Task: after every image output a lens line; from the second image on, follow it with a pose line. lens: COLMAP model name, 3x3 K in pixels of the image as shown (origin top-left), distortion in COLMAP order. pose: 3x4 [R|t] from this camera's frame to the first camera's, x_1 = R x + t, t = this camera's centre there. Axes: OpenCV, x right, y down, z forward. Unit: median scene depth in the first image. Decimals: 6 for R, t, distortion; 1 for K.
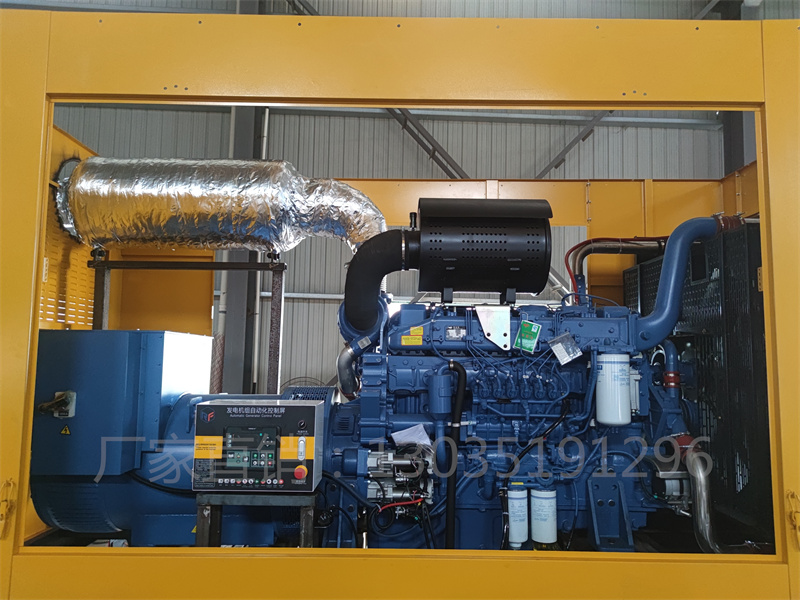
lens RADIAL K [[581.0, 0, 400.0], [0, 581.0, 300.0], [0, 0, 1]] dist [0.042023, -0.029617]
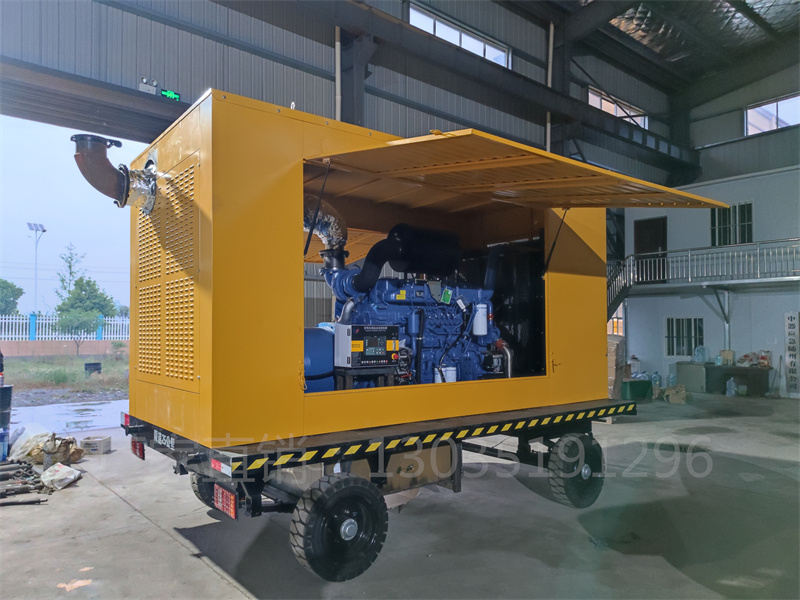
lens RADIAL K [[581.0, 0, 400.0], [0, 581.0, 300.0], [0, 0, 1]] dist [0.042023, -0.029617]
pose [[0.775908, 0.023534, 0.630407, -1.468641], [-0.051847, 0.998302, 0.026545, 0.034690], [-0.628712, -0.053281, 0.775811, -0.622307]]
